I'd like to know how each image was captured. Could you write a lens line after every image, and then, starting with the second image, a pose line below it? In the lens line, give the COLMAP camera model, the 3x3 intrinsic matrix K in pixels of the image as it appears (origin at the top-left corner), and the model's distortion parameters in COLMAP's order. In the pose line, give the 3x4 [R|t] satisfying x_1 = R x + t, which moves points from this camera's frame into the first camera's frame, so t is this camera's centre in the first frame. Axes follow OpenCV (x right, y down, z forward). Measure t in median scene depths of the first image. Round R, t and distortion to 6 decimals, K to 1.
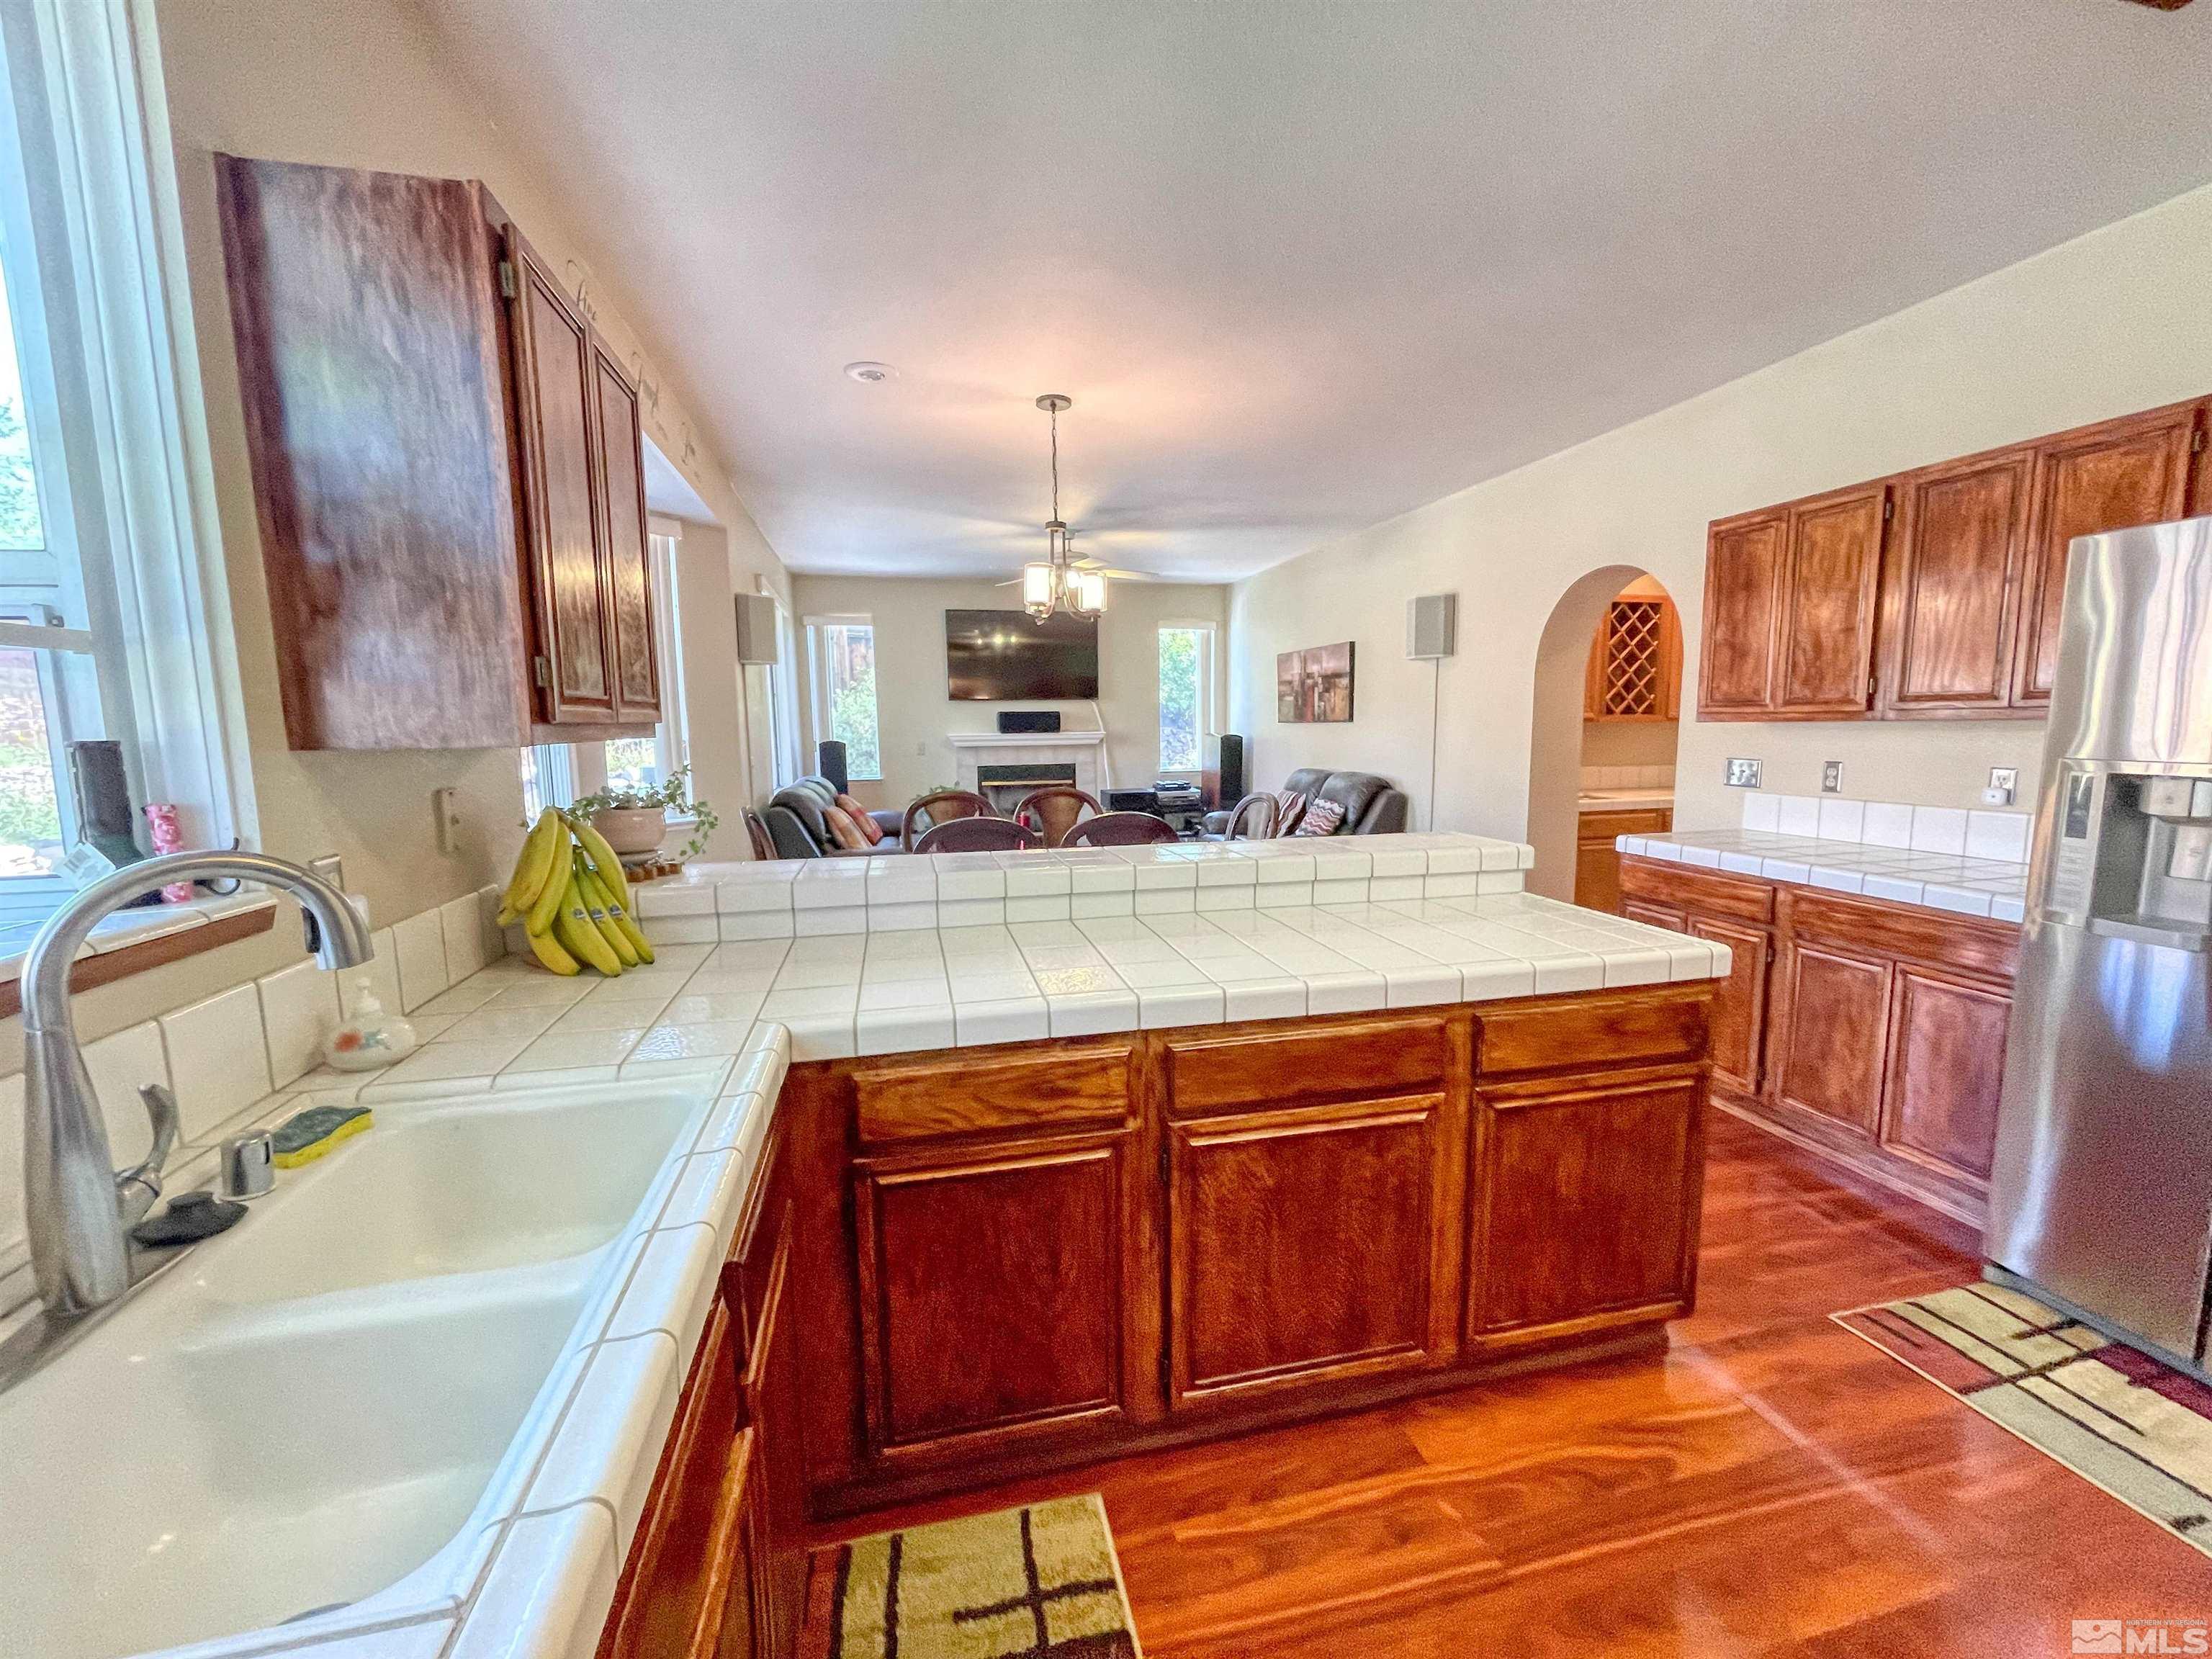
lens RADIAL K [[894.9, 0, 1107.8], [0, 894.9, 833.1], [0, 0, 1]] dist [-0.006980, 0.003310]
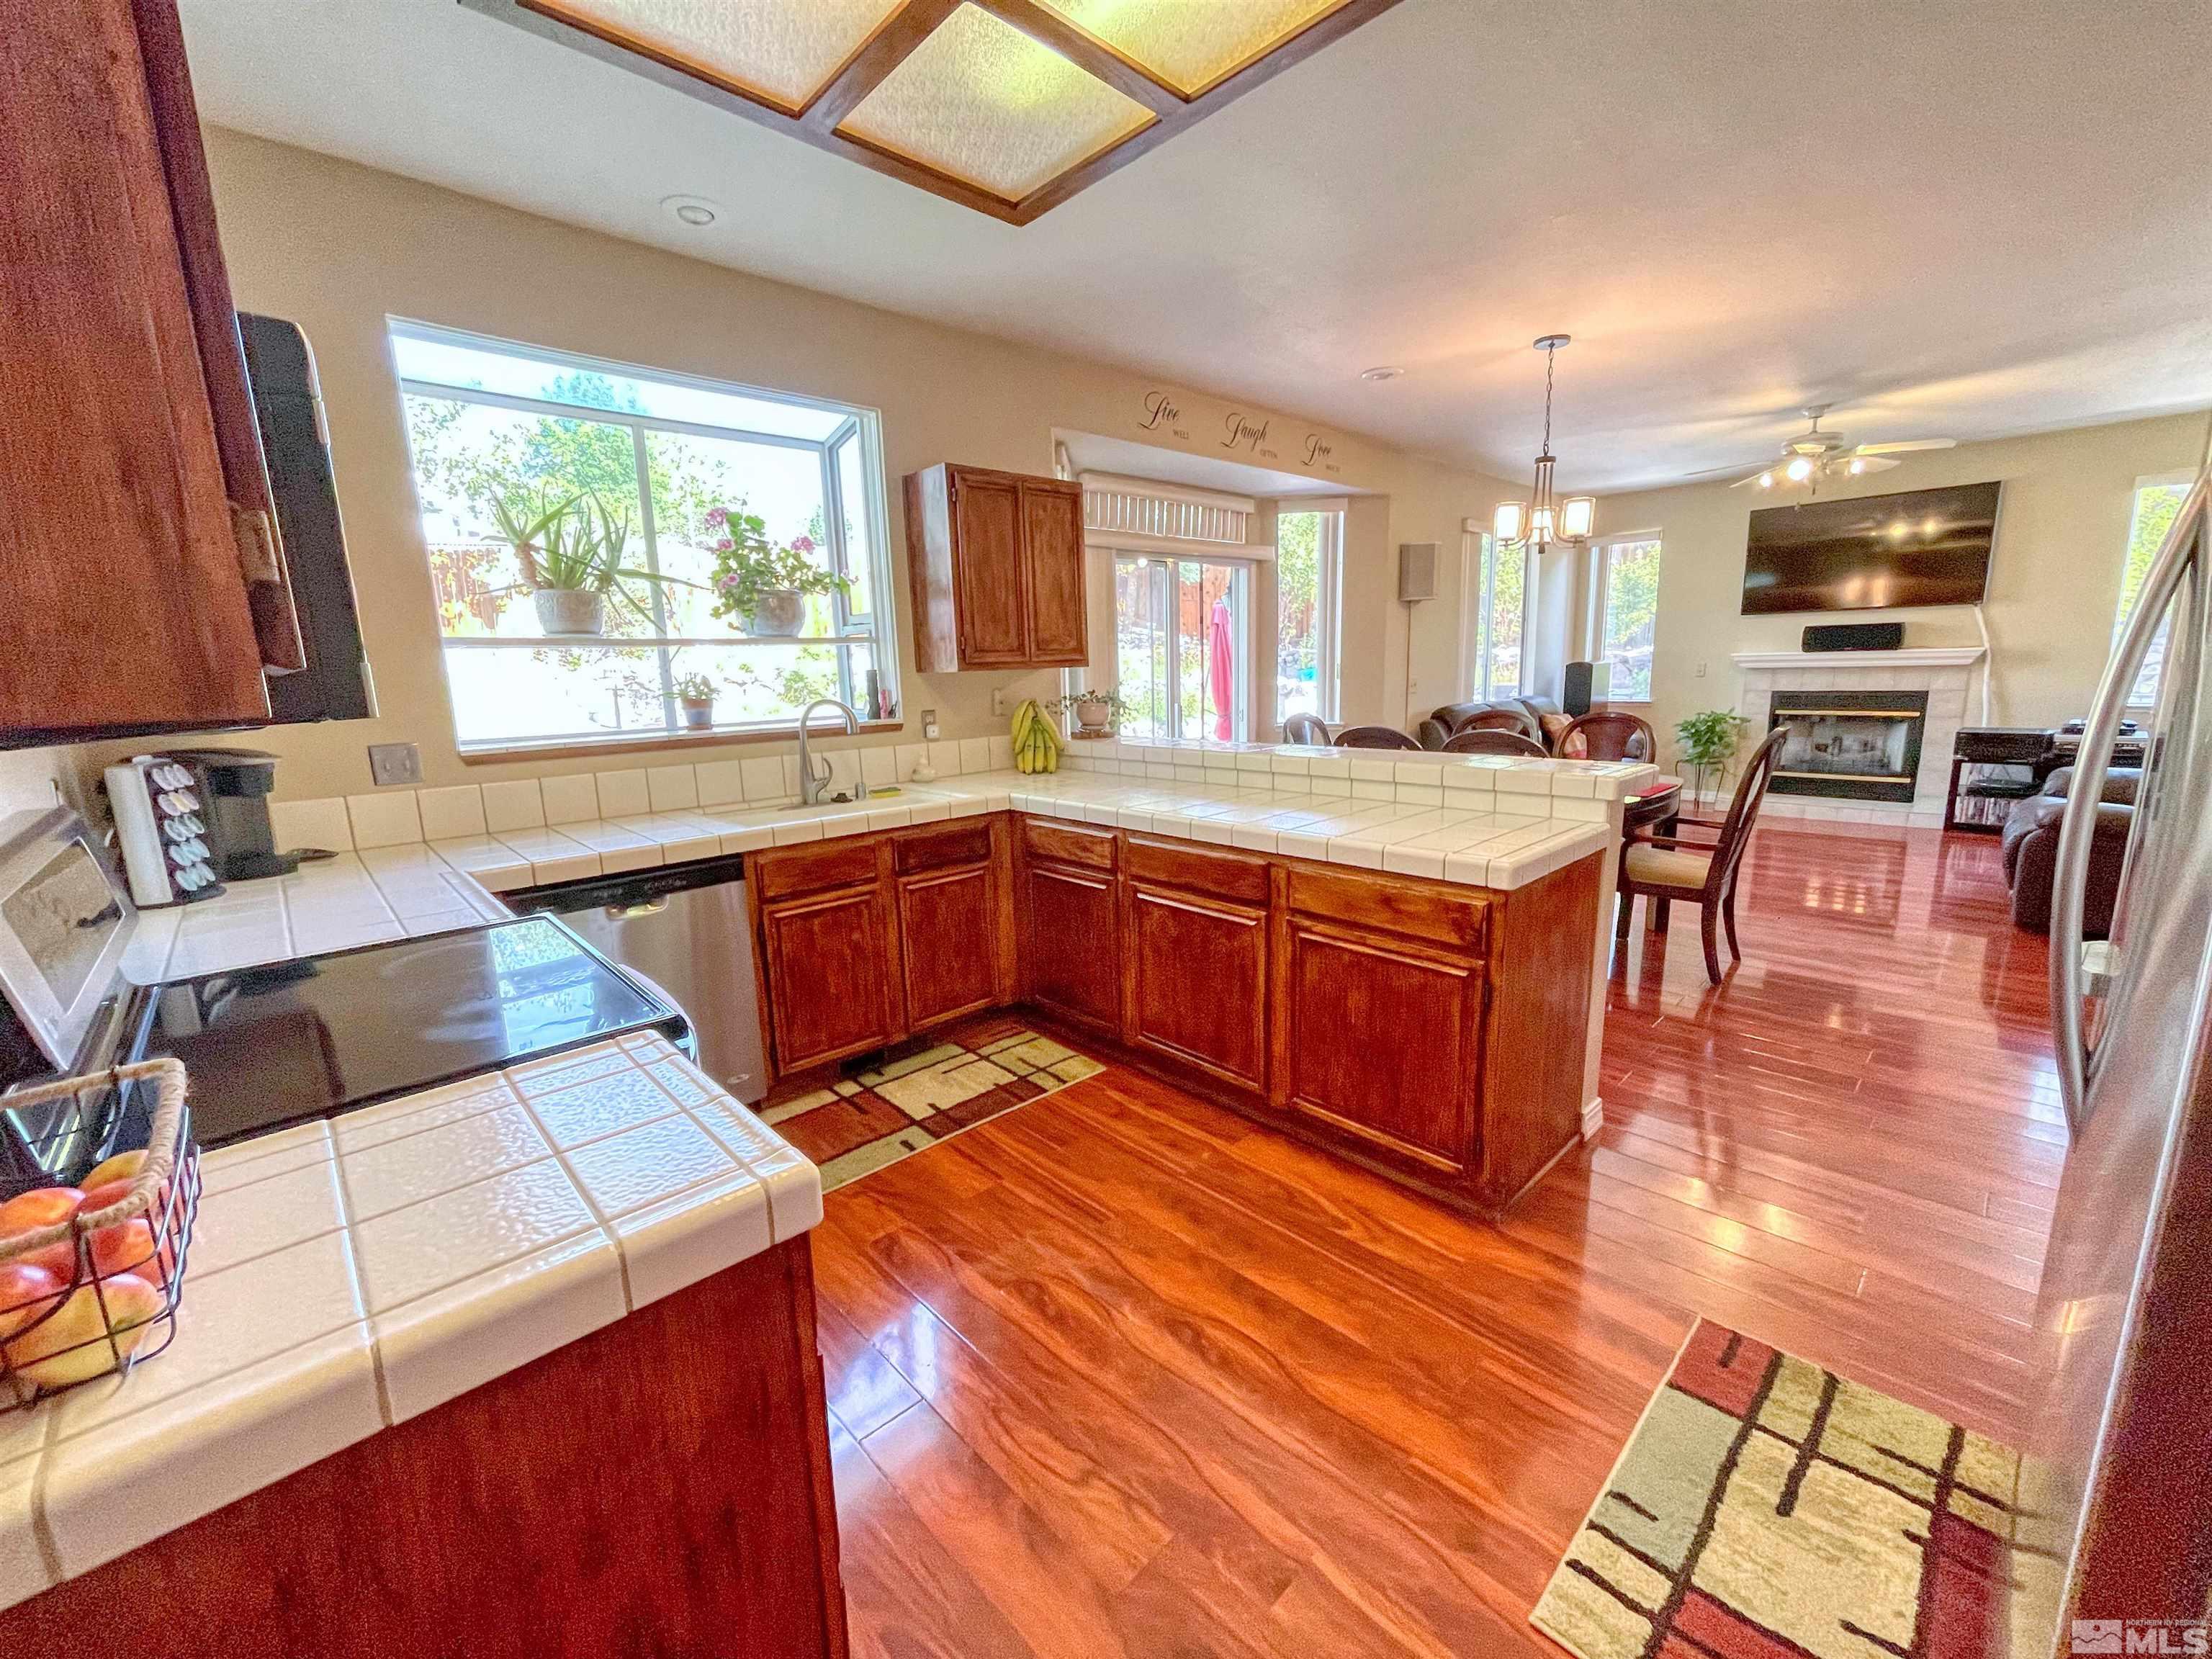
lens RADIAL K [[894.9, 0, 1103.4], [0, 894.9, 828.9], [0, 0, 1]] dist [-0.006980, 0.003310]
pose [[0.498172, 0.156111, -0.852909, 1.421310], [-0.082404, 0.987731, 0.132657, -0.018628], [0.863154, 0.004197, 0.504924, 0.022146]]
